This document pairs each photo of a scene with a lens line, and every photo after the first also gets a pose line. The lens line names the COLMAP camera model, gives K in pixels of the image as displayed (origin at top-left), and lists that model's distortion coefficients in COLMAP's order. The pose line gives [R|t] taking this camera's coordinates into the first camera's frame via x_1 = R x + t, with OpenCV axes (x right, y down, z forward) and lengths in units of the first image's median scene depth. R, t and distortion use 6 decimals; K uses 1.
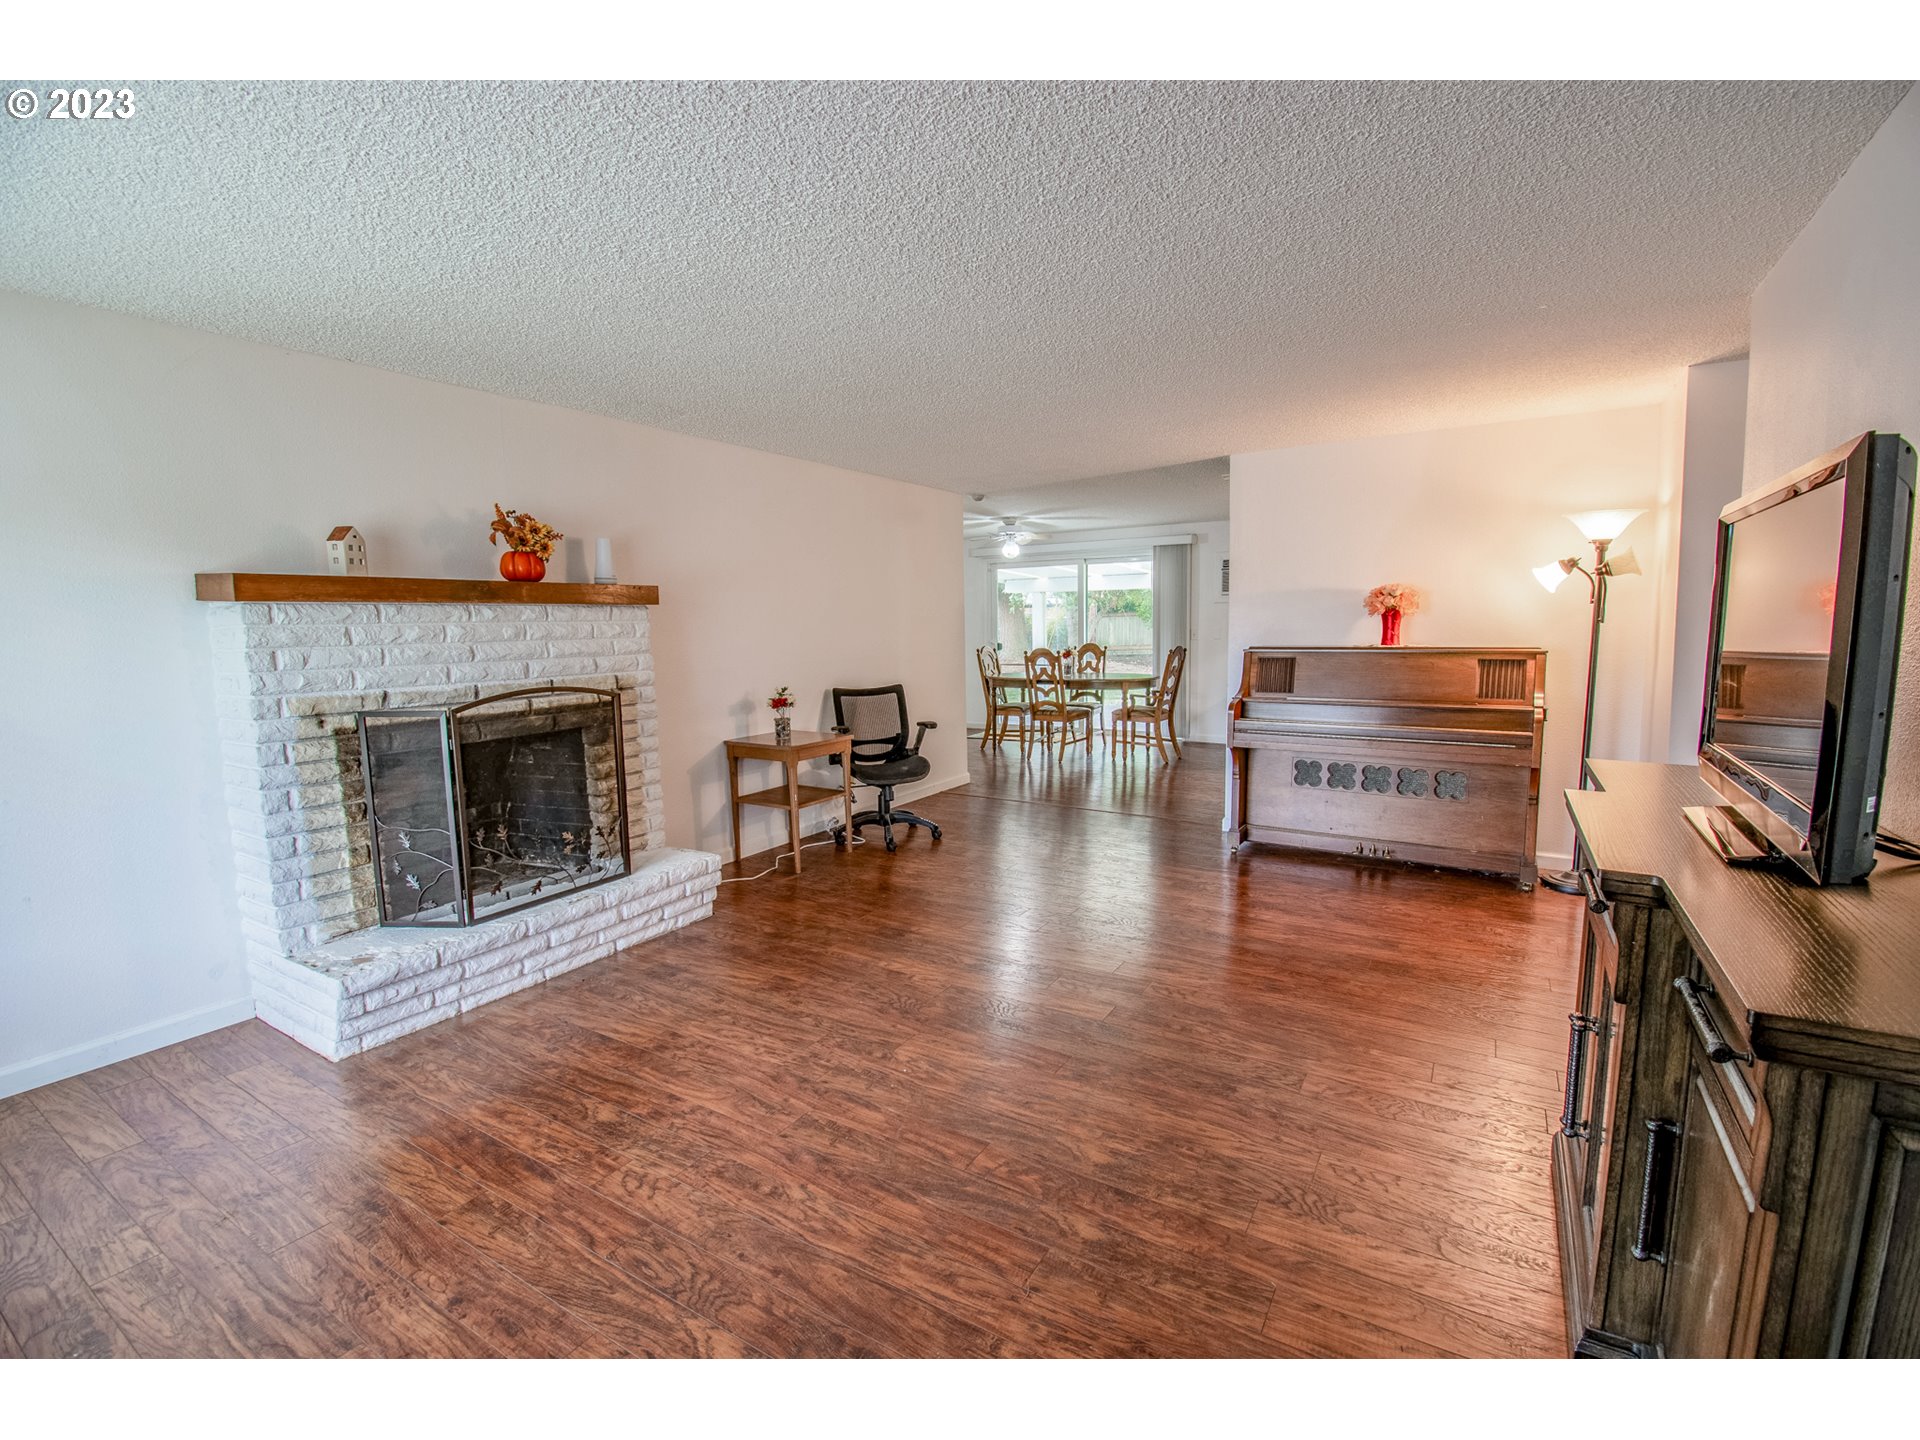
lens RADIAL K [[846.5, 0, 966.9], [0, 846.5, 715.8], [0, 0, 1]] dist [0.025183, -0.029452]
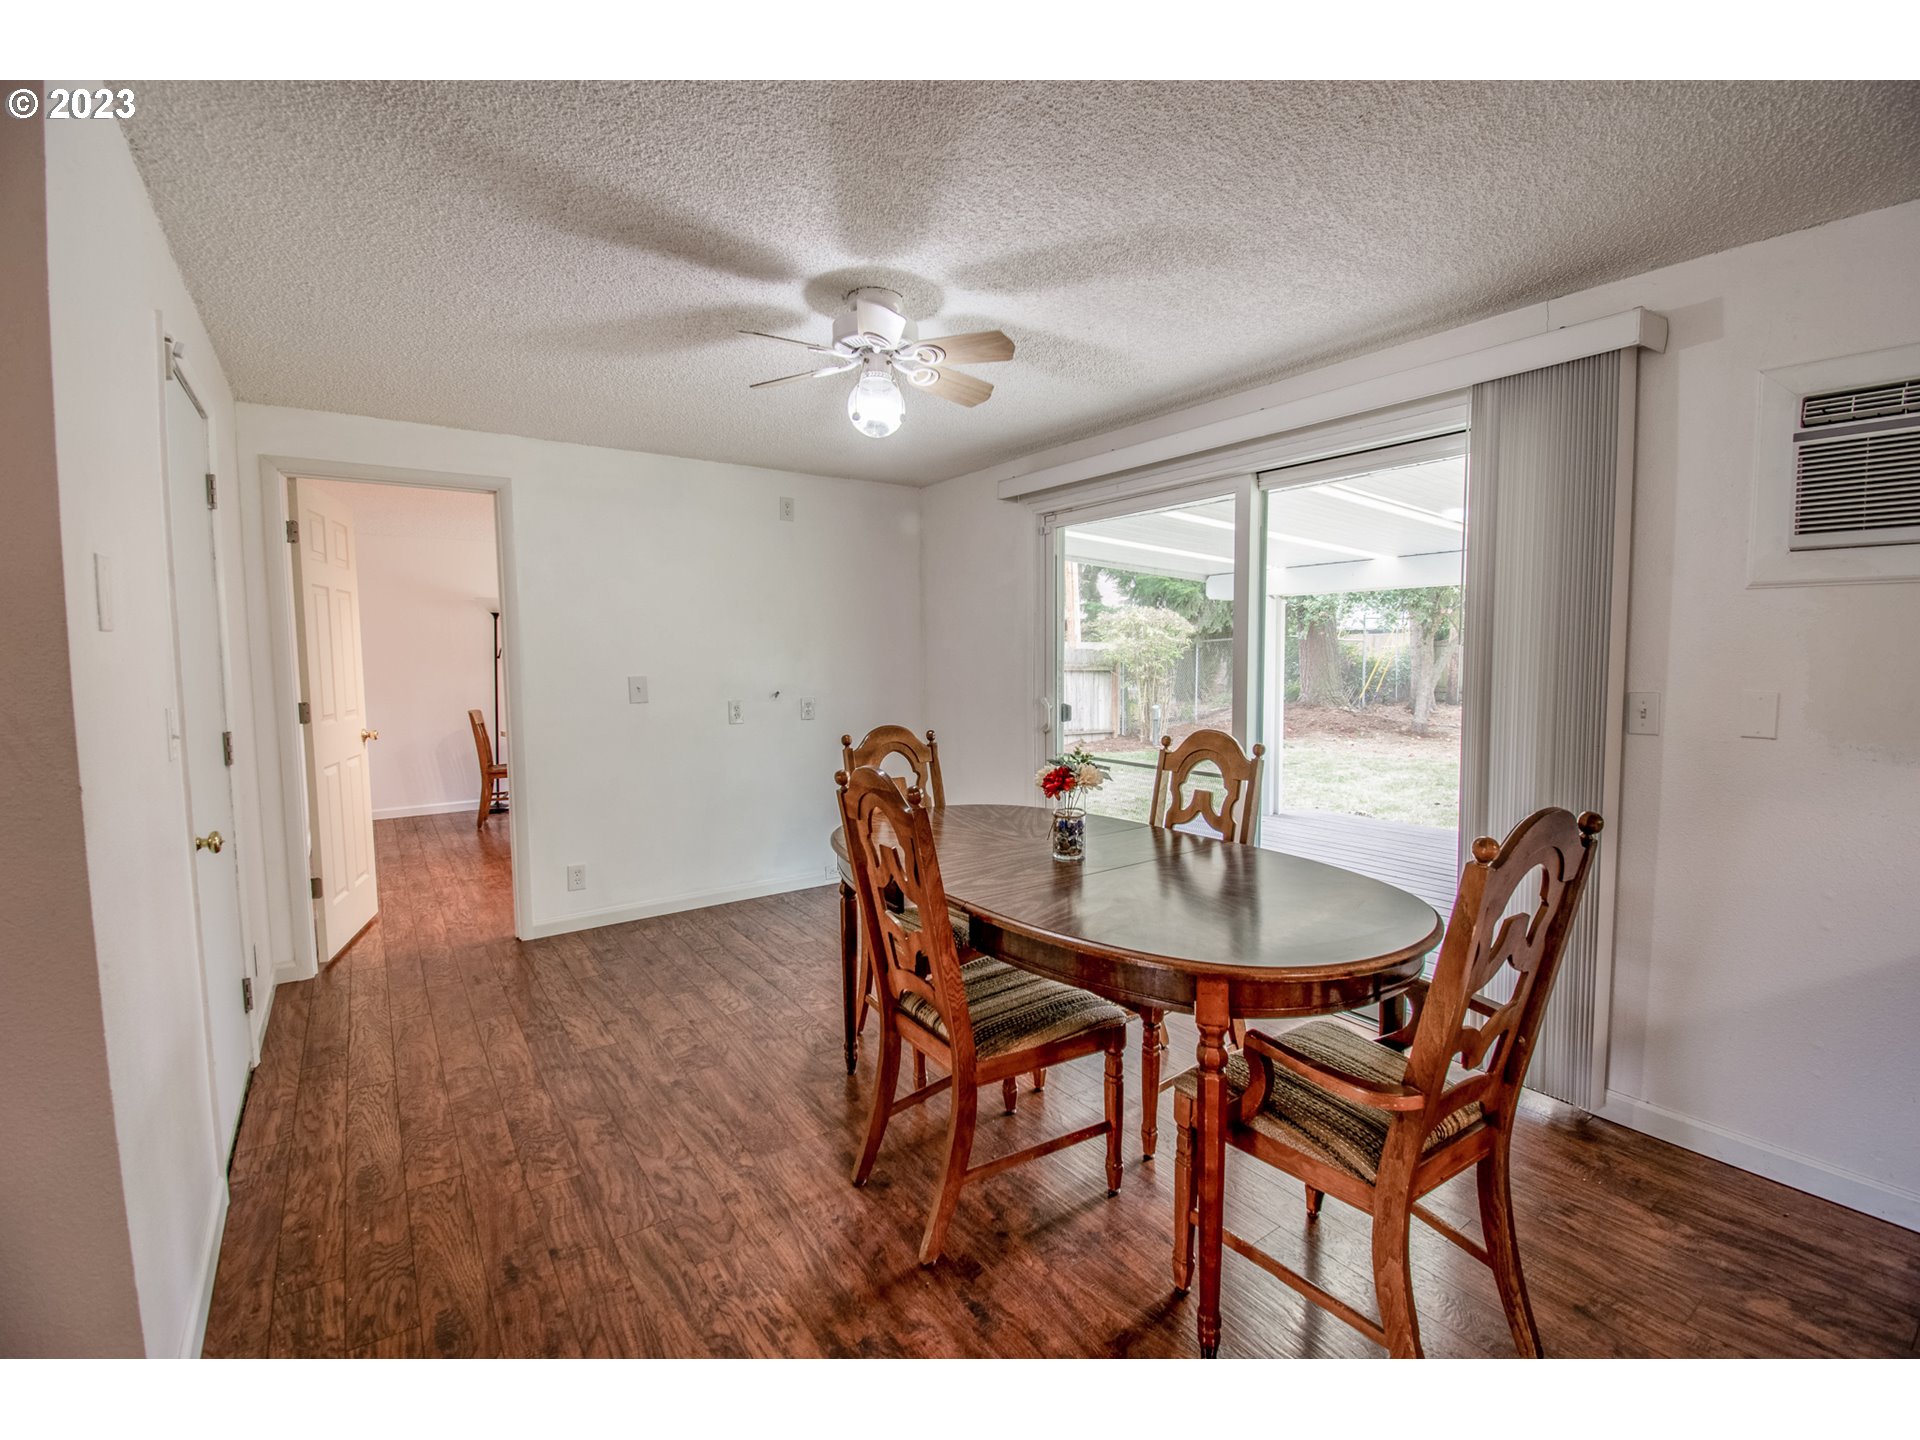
lens RADIAL K [[846.5, 0, 966.9], [0, 846.5, 715.8], [0, 0, 1]] dist [0.025183, -0.029452]
pose [[0.921541, 0.040365, -0.386178, 0.396055], [-0.067662, 0.996059, -0.057350, -0.157500], [0.382341, 0.078980, 0.920640, 1.515763]]
